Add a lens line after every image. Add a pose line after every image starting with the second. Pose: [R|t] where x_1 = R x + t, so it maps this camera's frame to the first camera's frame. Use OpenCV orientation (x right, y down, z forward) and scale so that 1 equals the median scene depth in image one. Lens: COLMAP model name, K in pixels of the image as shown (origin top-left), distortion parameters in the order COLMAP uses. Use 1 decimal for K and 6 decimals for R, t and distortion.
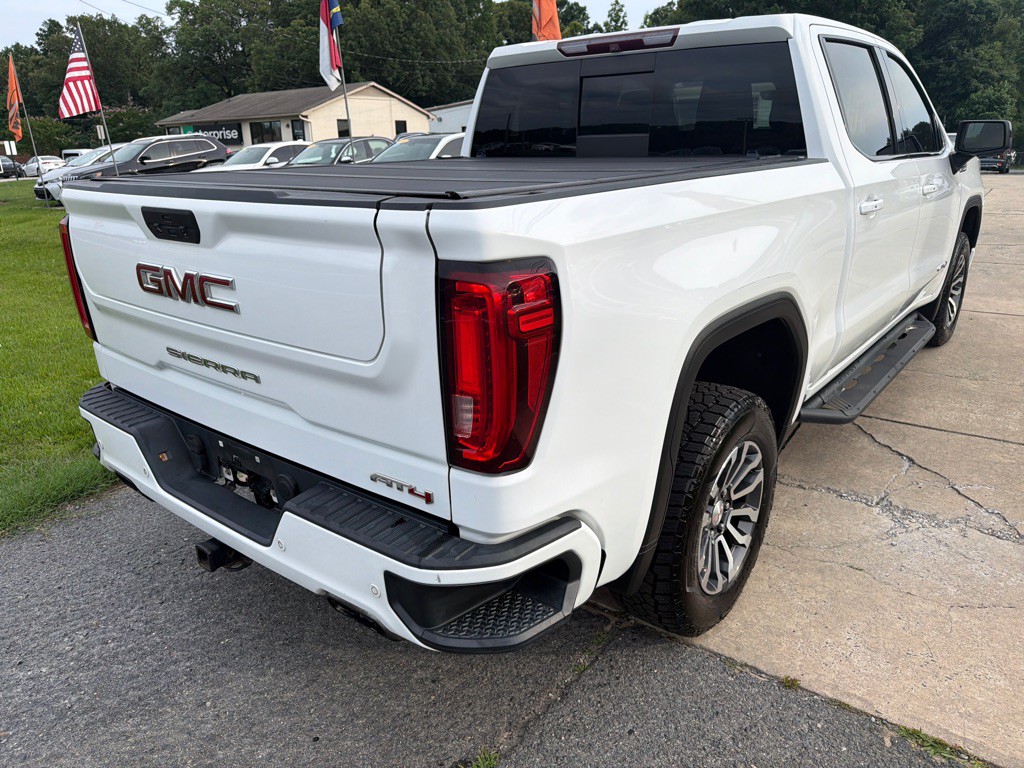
lens RADIAL K [[725.8, 0, 512.0], [0, 725.8, 384.0], [0, 0, 1]] dist [0.002320, -0.006816]
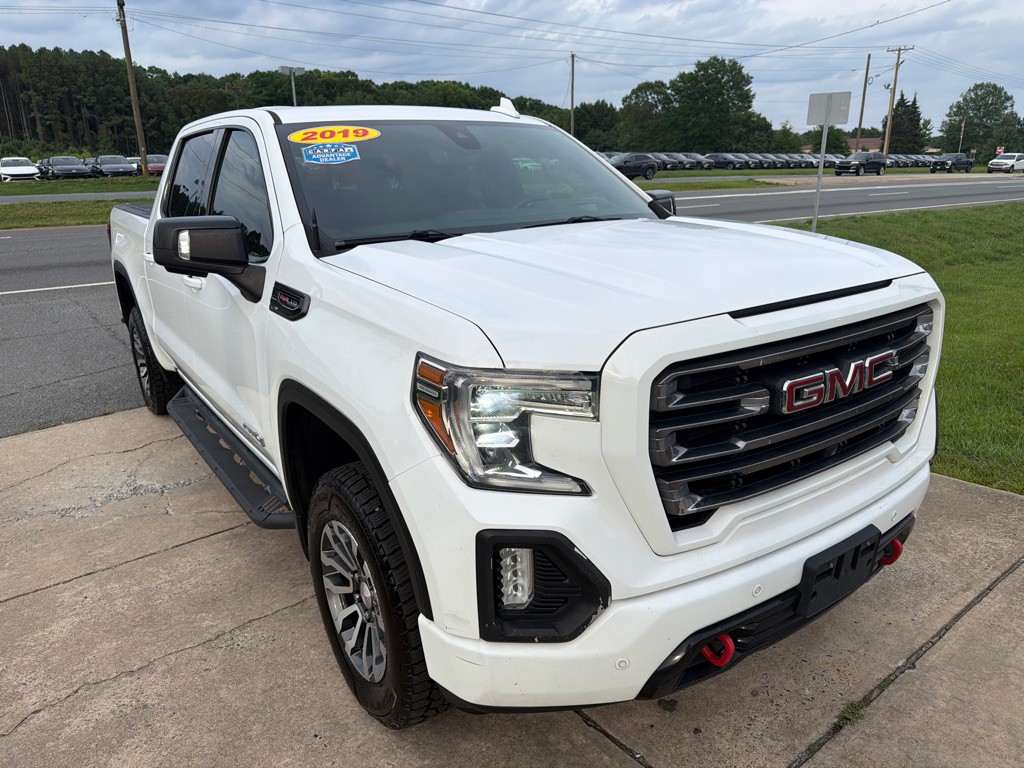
lens RADIAL K [[725.8, 0, 512.0], [0, 725.8, 384.0], [0, 0, 1]] dist [0.002320, -0.006816]
pose [[-0.277023, 0.313475, -0.908291, 1.480554], [-0.285675, 0.875671, 0.389346, -0.694963], [0.917414, 0.367334, -0.153028, 1.743897]]
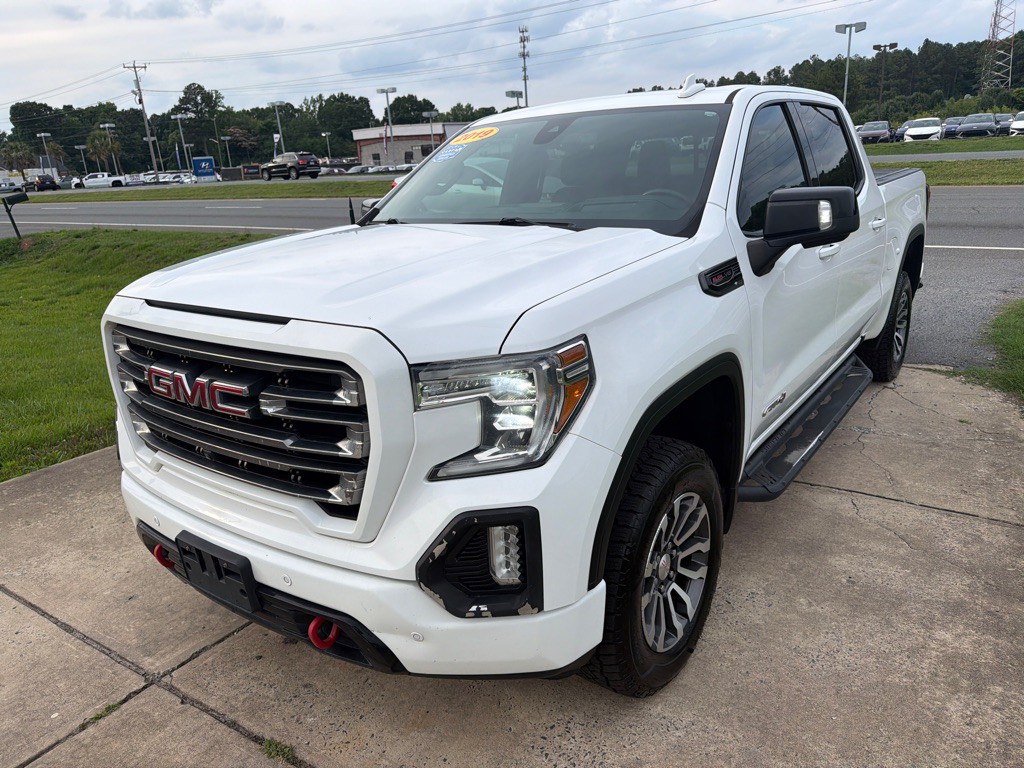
lens RADIAL K [[725.8, 0, 512.0], [0, 725.8, 384.0], [0, 0, 1]] dist [0.002320, -0.006816]
pose [[-0.995533, 0.092491, -0.018936, 0.635580], [0.063185, 0.801764, 0.594292, -0.898515], [0.070149, 0.590441, -0.804027, 2.398731]]
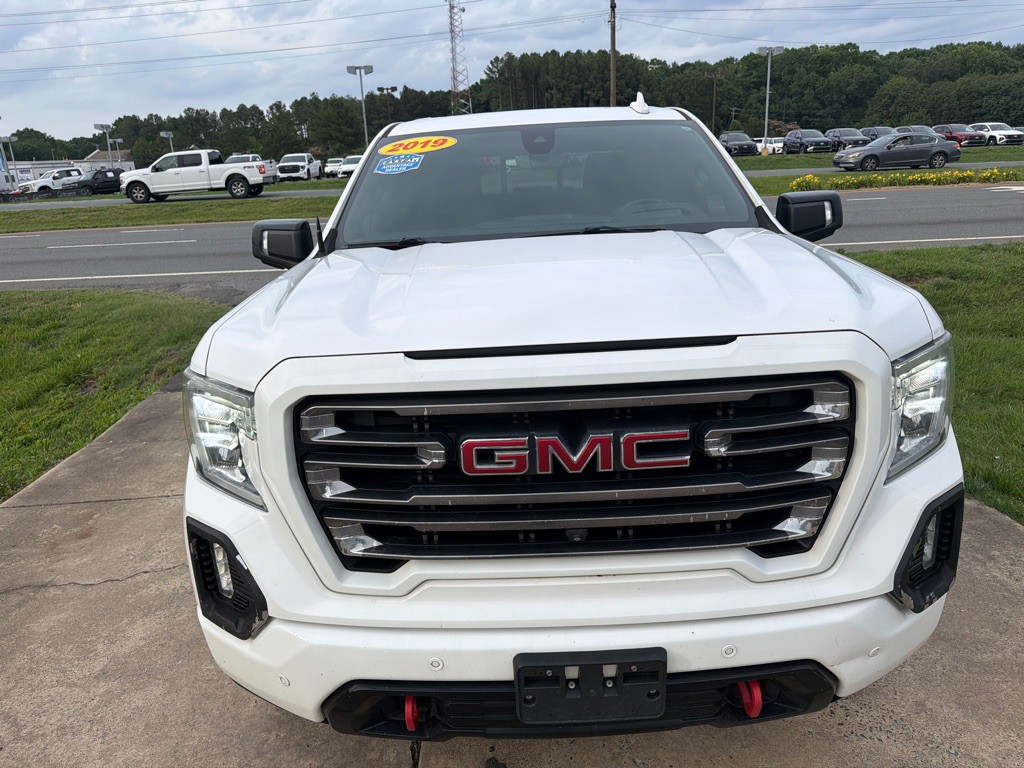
lens RADIAL K [[725.8, 0, 512.0], [0, 725.8, 384.0], [0, 0, 1]] dist [0.002320, -0.006816]
pose [[-0.779218, 0.245361, -0.576730, 1.173794], [-0.136515, 0.831650, 0.538258, -0.825831], [0.611705, 0.498152, -0.614541, 2.127492]]
